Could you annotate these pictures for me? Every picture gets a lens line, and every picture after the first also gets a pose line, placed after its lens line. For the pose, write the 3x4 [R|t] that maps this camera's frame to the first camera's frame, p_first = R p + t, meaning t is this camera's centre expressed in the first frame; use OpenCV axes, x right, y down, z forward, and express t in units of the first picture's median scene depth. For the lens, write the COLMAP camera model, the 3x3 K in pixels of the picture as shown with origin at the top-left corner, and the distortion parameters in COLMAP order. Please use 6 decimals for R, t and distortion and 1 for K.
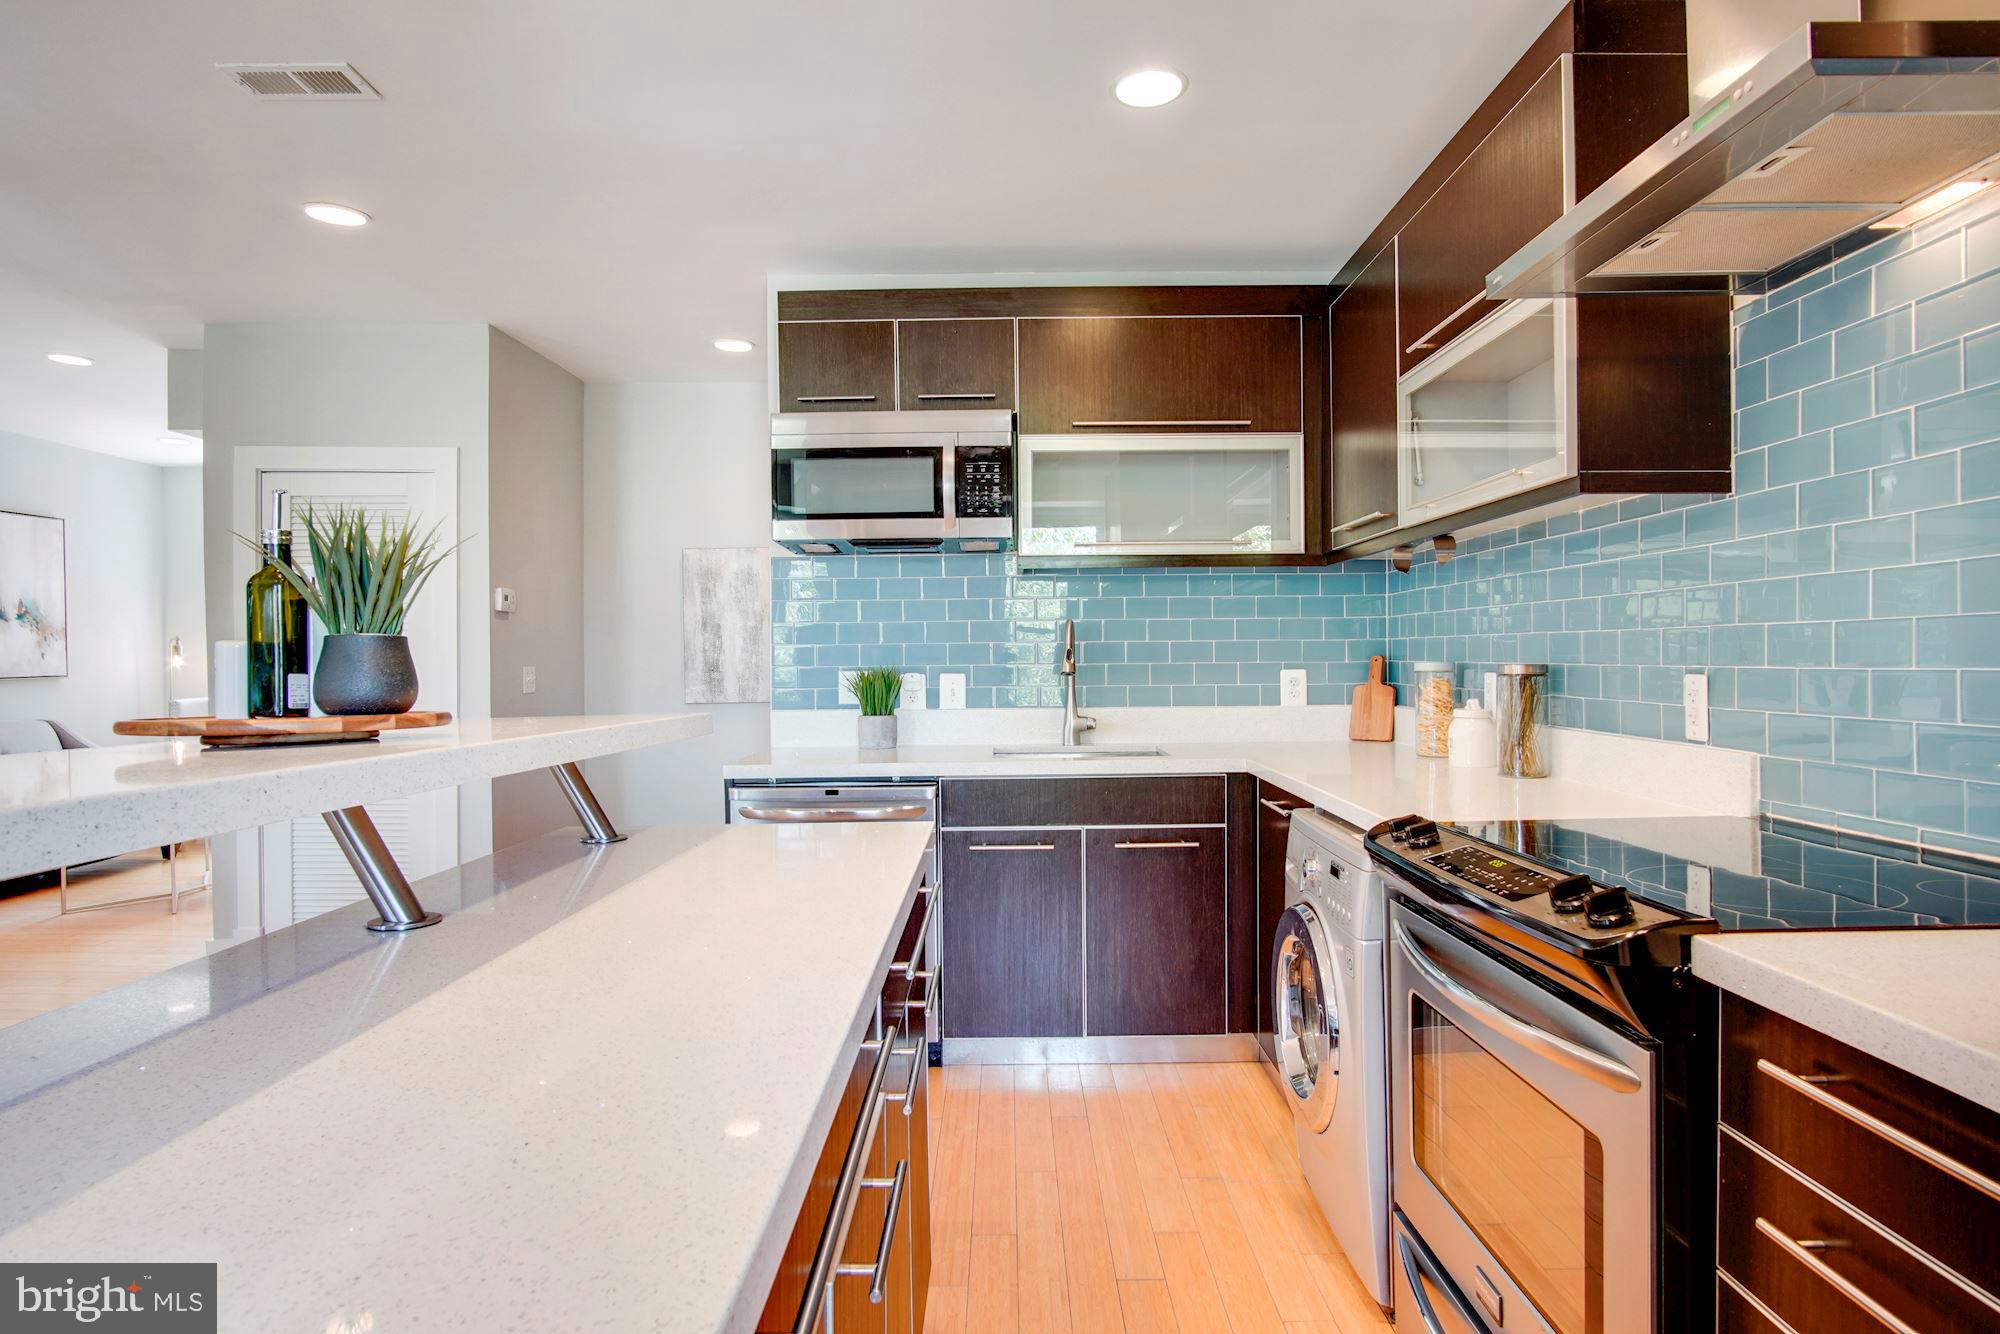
lens RADIAL K [[1084.2, 0, 992.9], [0, 1084.2, 663.1], [0, 0, 1]] dist [-0.016002, 0.002373]
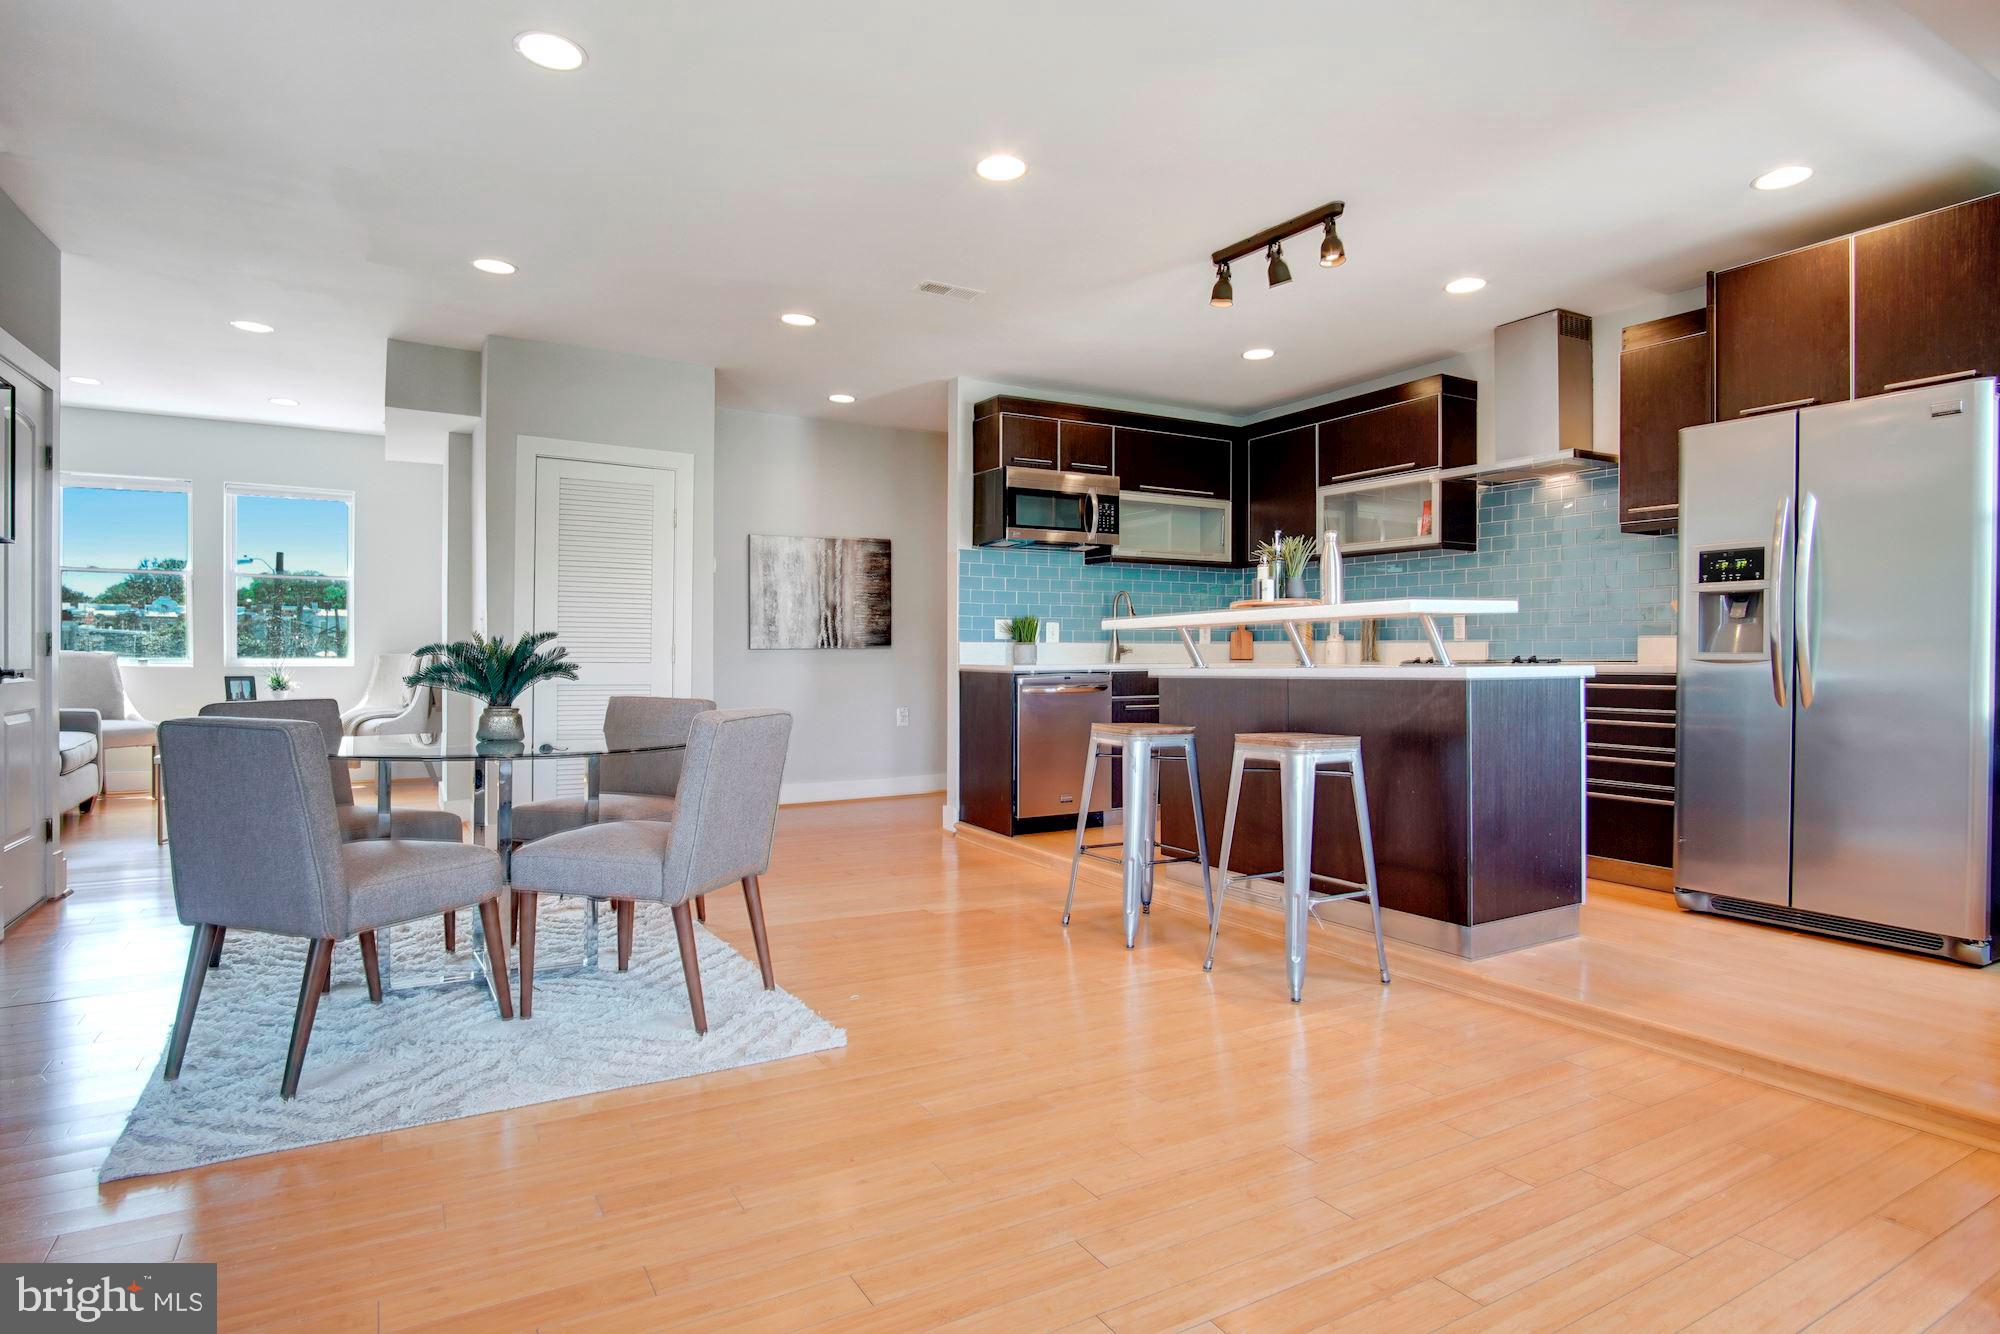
lens RADIAL K [[1084.2, 0, 999.5], [0, 1084.2, 664.9], [0, 0, 1]] dist [-0.016002, 0.002373]
pose [[0.874264, 0.003896, 0.485435, -0.968286], [-0.005279, 0.999985, 0.001481, 0.077681], [-0.485422, -0.003857, 0.874271, -0.480975]]
